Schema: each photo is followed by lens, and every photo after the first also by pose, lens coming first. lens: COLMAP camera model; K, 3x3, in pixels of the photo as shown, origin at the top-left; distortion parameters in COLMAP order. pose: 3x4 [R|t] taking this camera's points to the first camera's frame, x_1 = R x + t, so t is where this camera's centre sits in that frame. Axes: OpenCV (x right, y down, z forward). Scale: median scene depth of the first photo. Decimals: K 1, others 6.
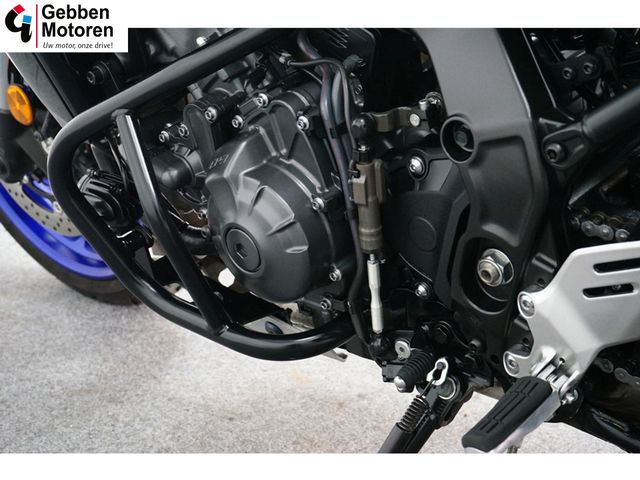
lens RADIAL K [[1137.9, 0, 320.4], [0, 1137.9, 240.0], [0, 0, 1]] dist [-0.020122, 0.000000]
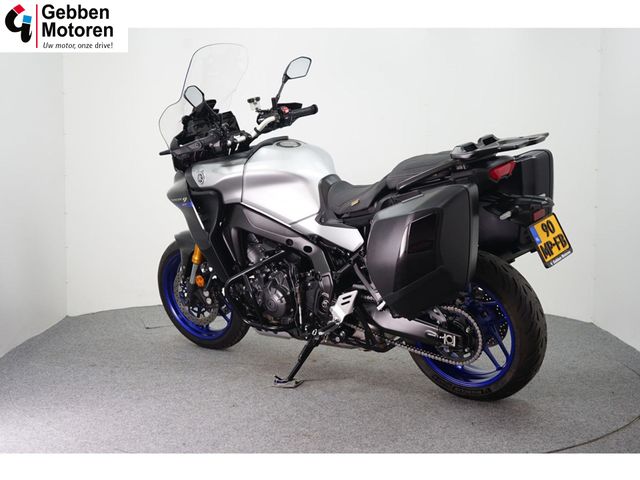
lens RADIAL K [[949.1, 0, 320.2], [0, 949.1, 239.5], [0, 0, 1]] dist [-0.178918, 0.000000]
pose [[0.996571, 0.007323, 0.082421, -0.193081], [0.013532, 0.968243, -0.249645, 0.726140], [-0.081632, 0.249904, 0.964823, -2.808509]]
